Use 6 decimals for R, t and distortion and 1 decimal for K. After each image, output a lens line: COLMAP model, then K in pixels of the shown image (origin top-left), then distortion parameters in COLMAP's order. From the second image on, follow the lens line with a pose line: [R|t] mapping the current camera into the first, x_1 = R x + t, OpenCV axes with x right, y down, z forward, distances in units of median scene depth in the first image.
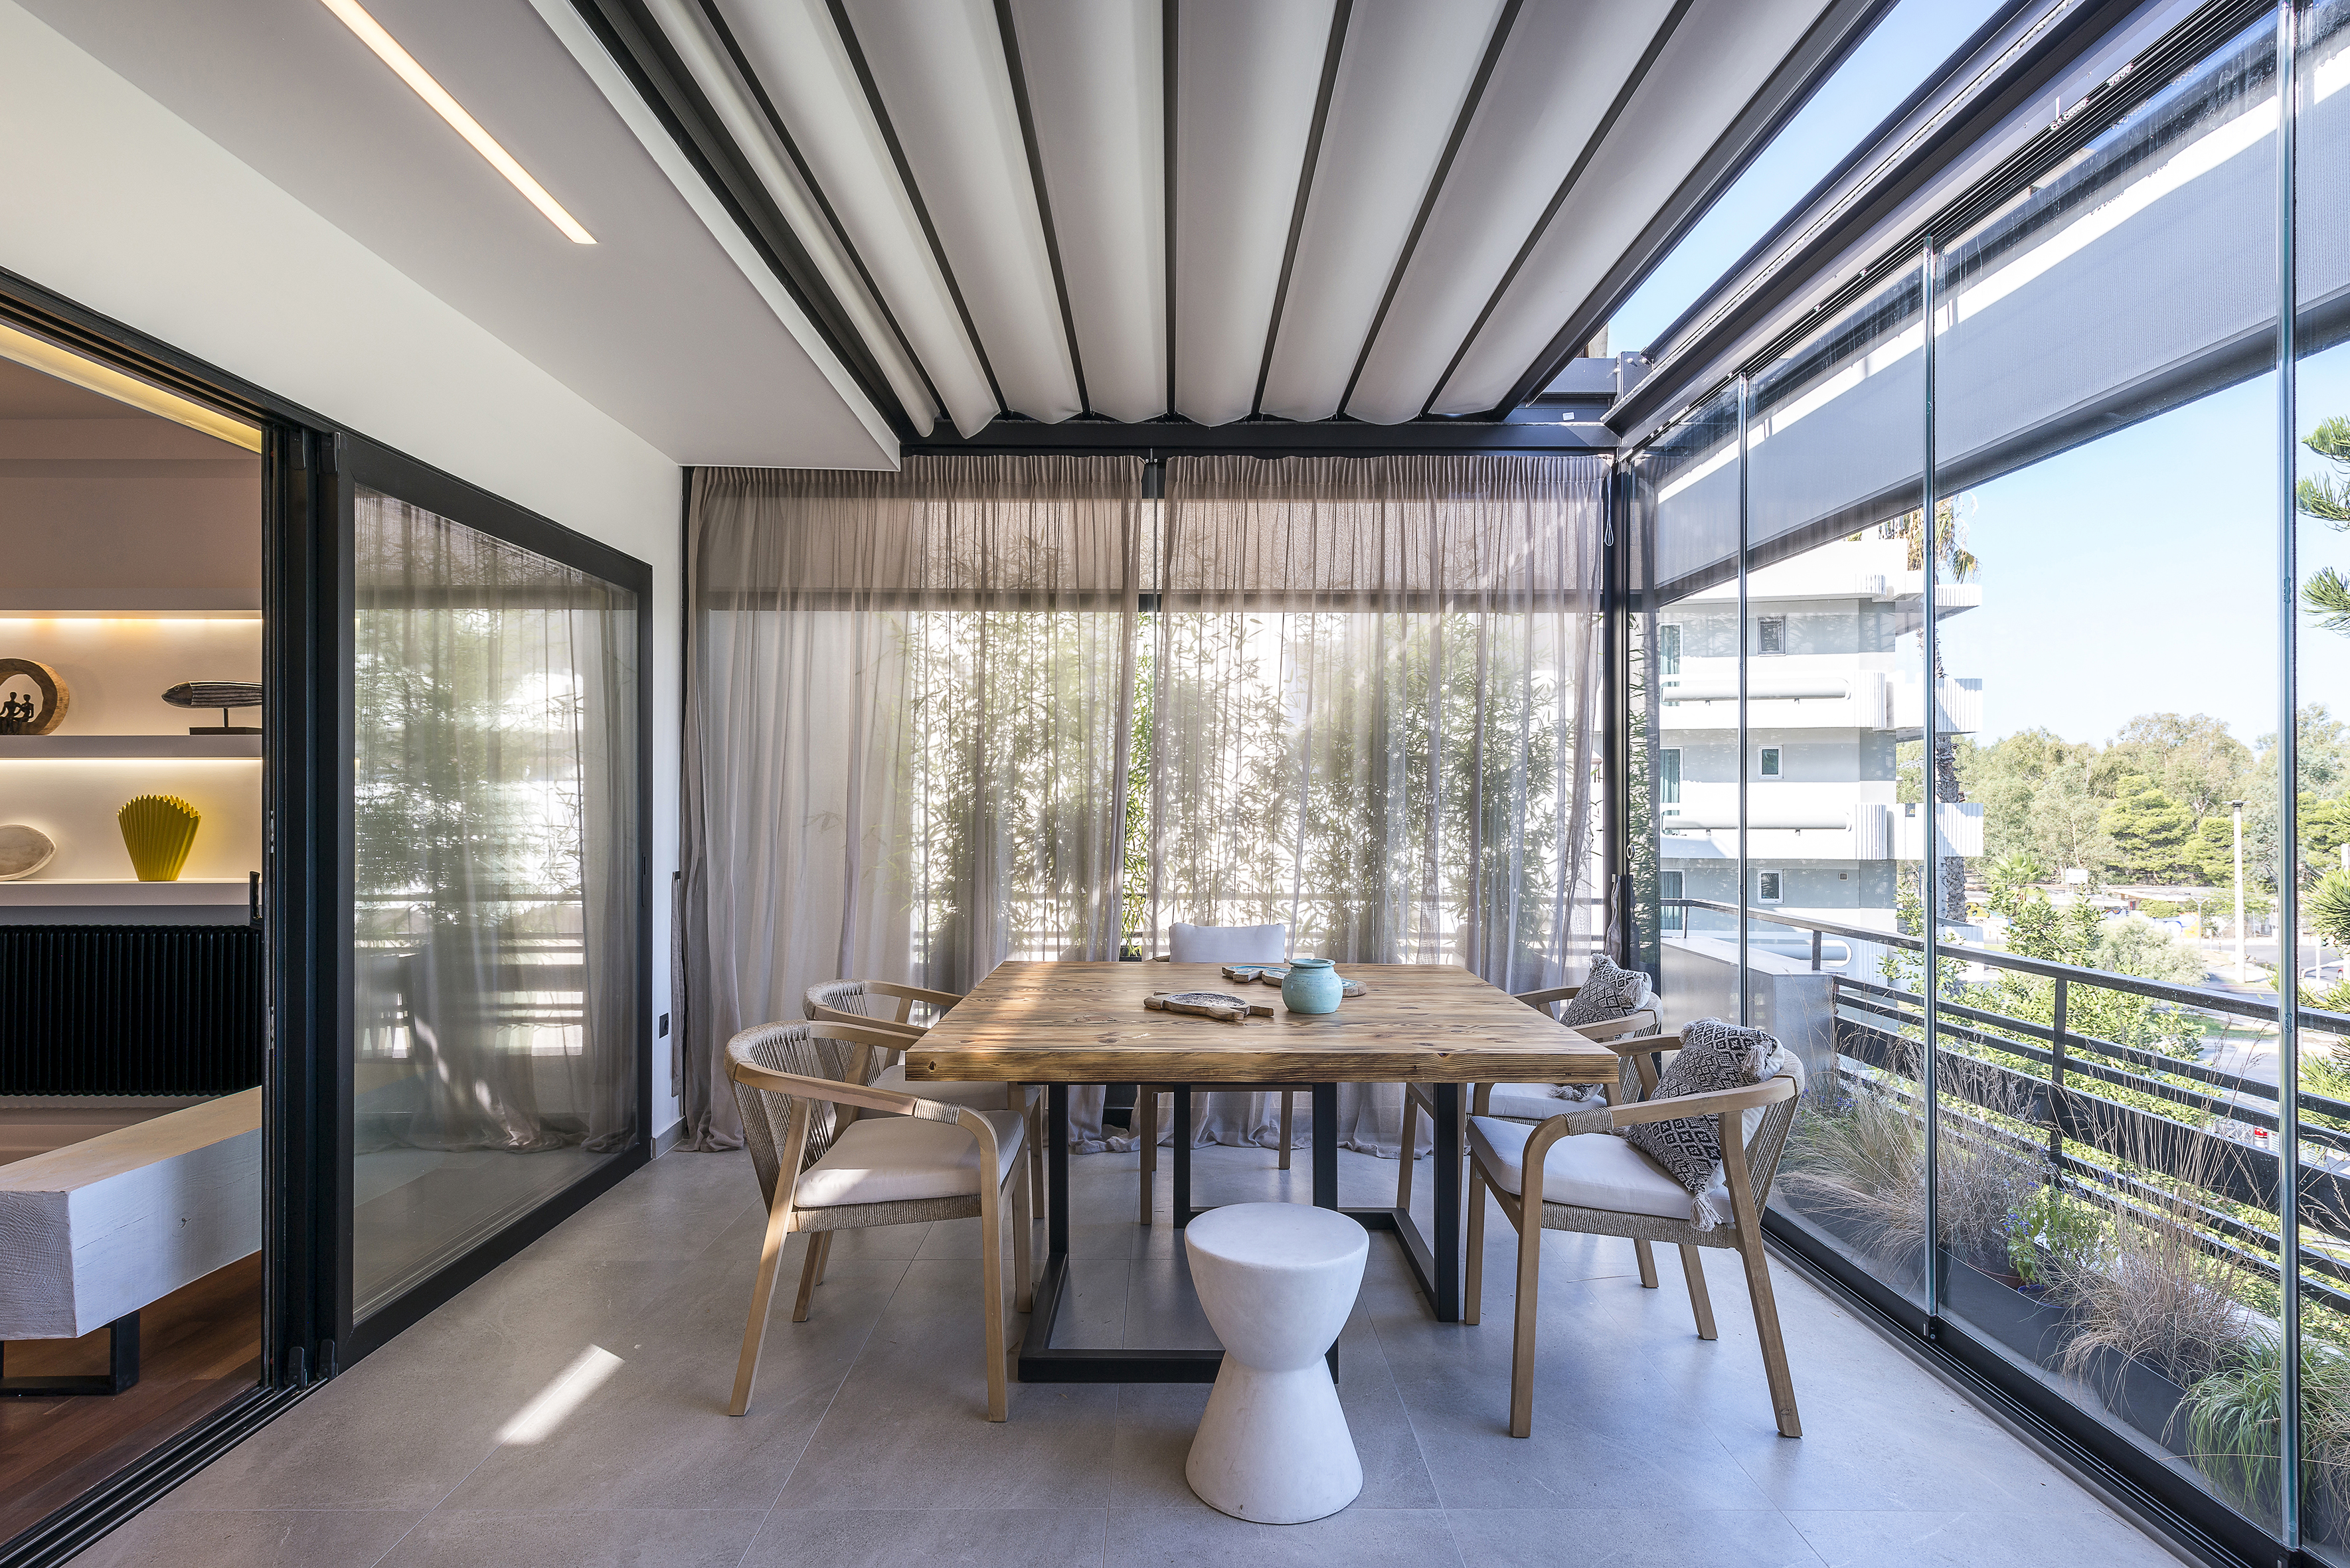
lens RADIAL K [[1211.6, 0, 1178.5], [0, 1211.6, 797.8], [0, 0, 1]] dist [0.005043, -0.003453]
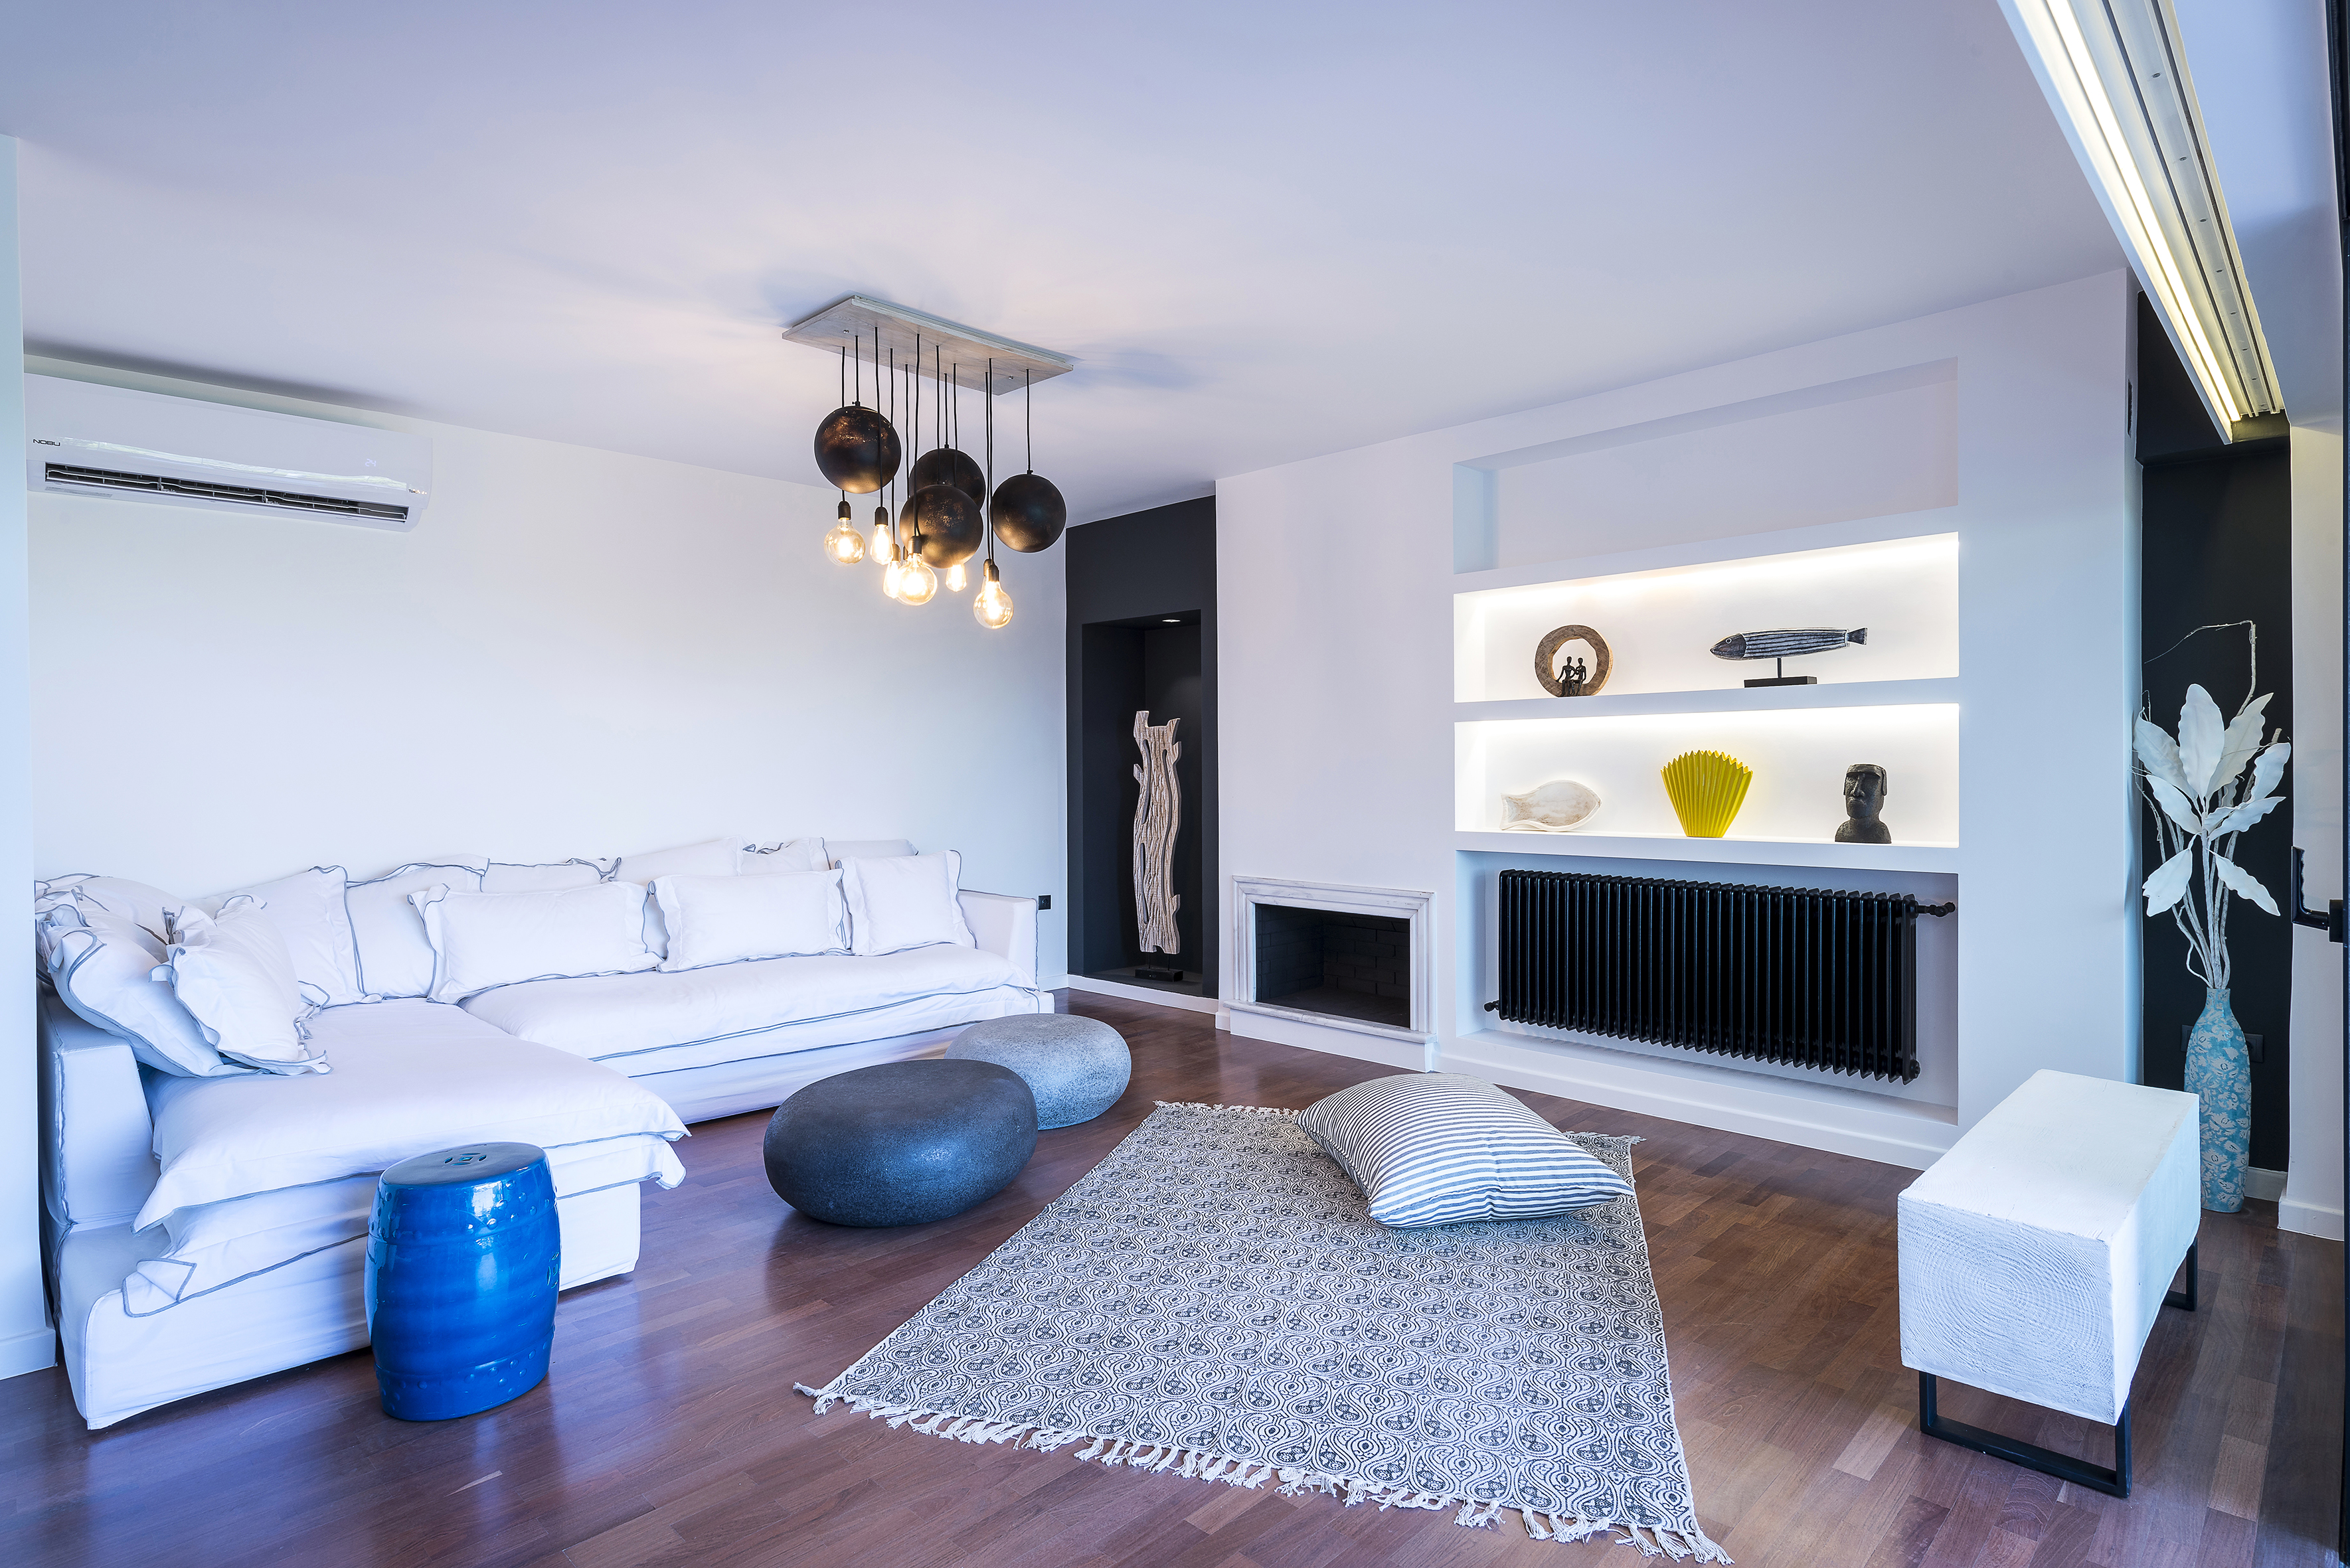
lens RADIAL K [[1211.6, 0, 1168.5], [0, 1211.6, 769.6], [0, 0, 1]] dist [0.005043, -0.003453]
pose [[0.701013, -0.002417, -0.713144, -0.446163], [0.012997, 0.999871, 0.009387, -0.002041], [0.713030, -0.015849, 0.700954, -0.002025]]
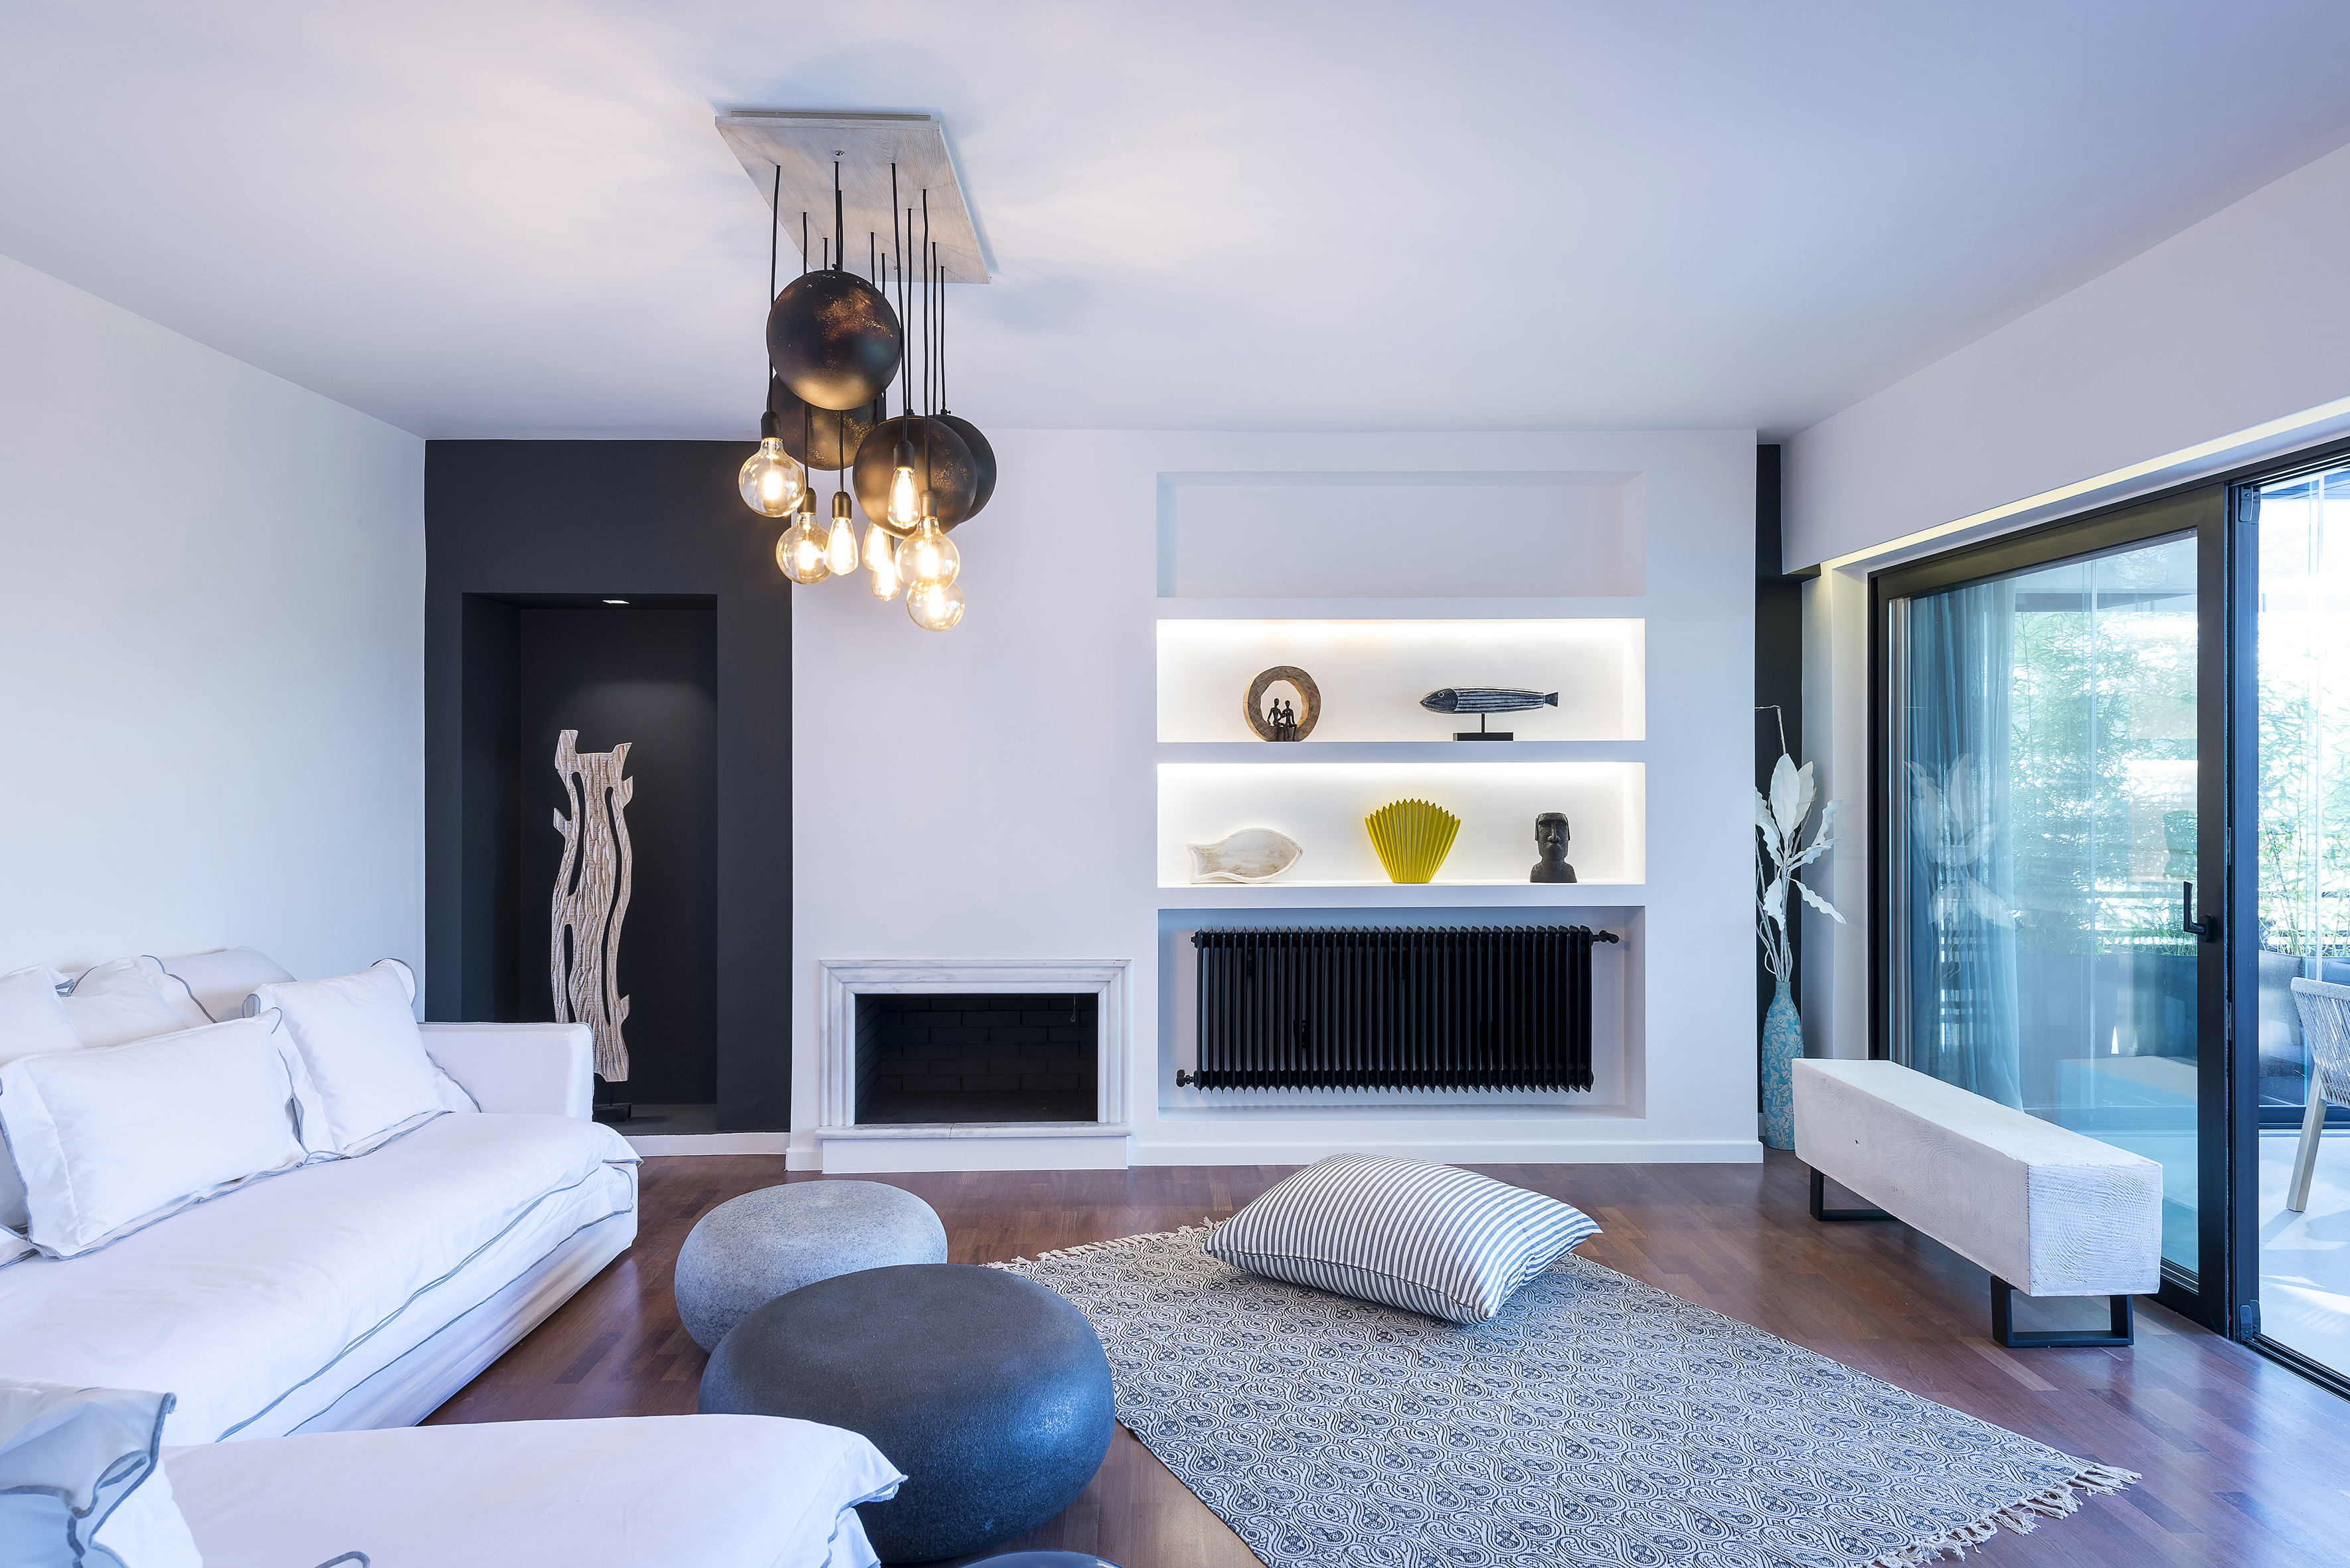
lens RADIAL K [[1430.6, 0, 1182.8], [0, 1430.6, 771.2], [0, 0, 1]] dist [0.015081, -0.003616]
pose [[0.999835, -0.001894, 0.018054, -1.060876], [0.001863, 0.999997, 0.001769, -0.028491], [-0.018058, -0.001735, 0.999835, -0.196885]]
